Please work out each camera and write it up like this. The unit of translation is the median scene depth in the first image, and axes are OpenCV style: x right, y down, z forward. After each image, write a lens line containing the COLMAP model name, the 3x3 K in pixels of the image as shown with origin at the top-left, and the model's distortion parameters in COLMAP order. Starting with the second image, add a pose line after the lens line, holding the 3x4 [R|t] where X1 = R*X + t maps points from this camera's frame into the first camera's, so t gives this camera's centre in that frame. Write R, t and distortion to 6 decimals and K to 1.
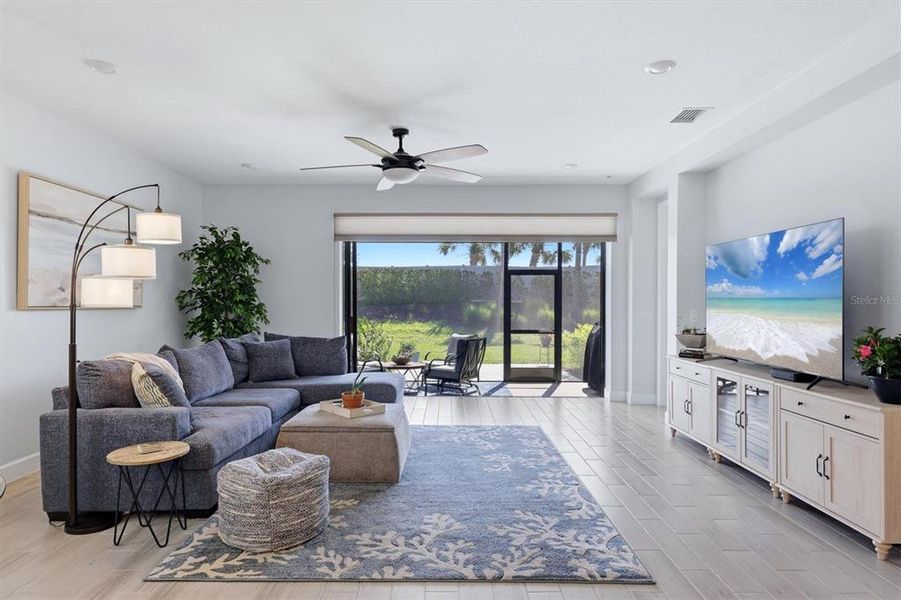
lens RADIAL K [[535.6, 0, 449.0], [0, 535.6, 306.3], [0, 0, 1]] dist [0.007417, -0.000265]
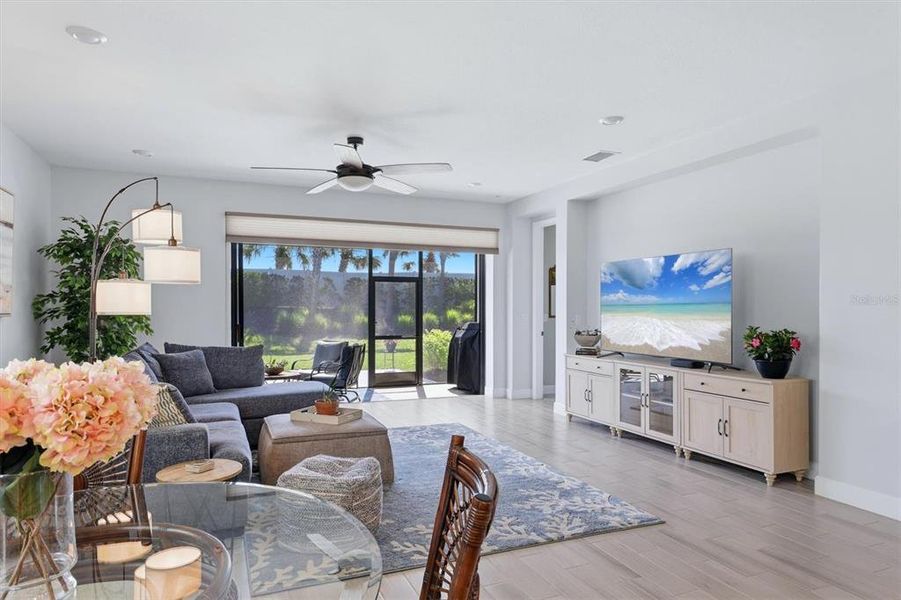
lens RADIAL K [[551.5, 0, 446.7], [0, 551.5, 312.5], [0, 0, 1]] dist [0.004965, 0.000889]
pose [[0.924353, -0.003339, 0.381525, -0.344240], [0.003435, 0.999994, 0.000429, -0.000618], [-0.381524, 0.000914, 0.924359, -0.027003]]
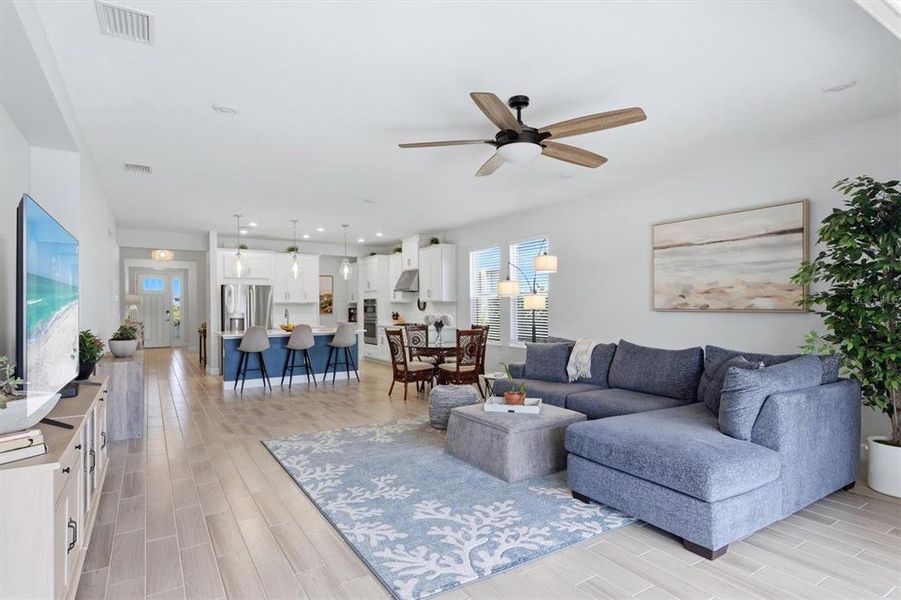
lens RADIAL K [[473.3, 0, 447.1], [0, 473.3, 306.1], [0, 0, 1]] dist [0.004608, 0.000302]
pose [[-0.848494, 0.005841, -0.529173, 0.410574], [0.002129, 0.999969, 0.007623, -0.017041], [0.529201, 0.005341, -0.848480, 1.637786]]
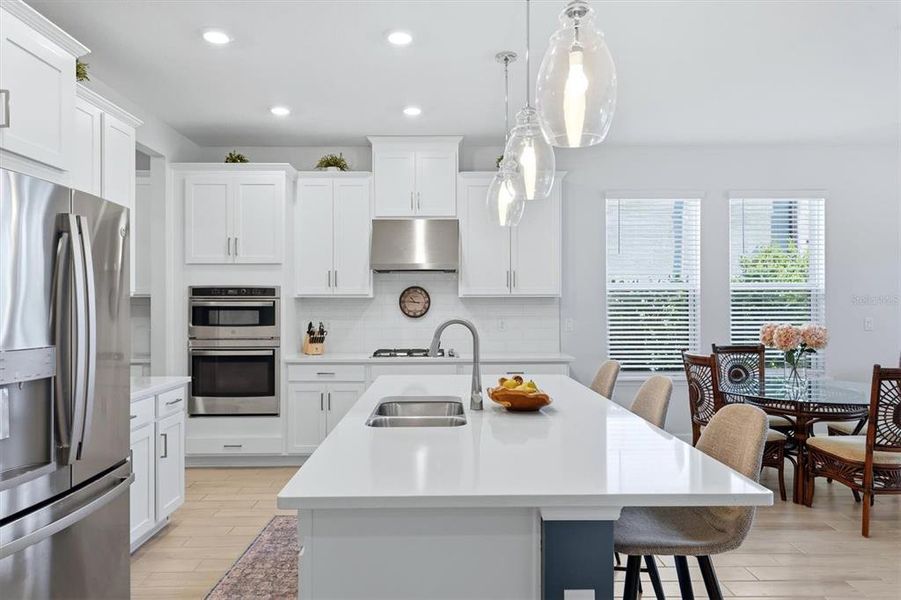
lens RADIAL K [[588.5, 0, 440.7], [0, 588.5, 308.8], [0, 0, 1]] dist [0.011382, 0.001268]
pose [[0.005290, 0.006342, -0.999966, 0.508585], [-0.007040, 0.999955, 0.006305, -0.005077], [0.999961, 0.007007, 0.005334, -0.305592]]
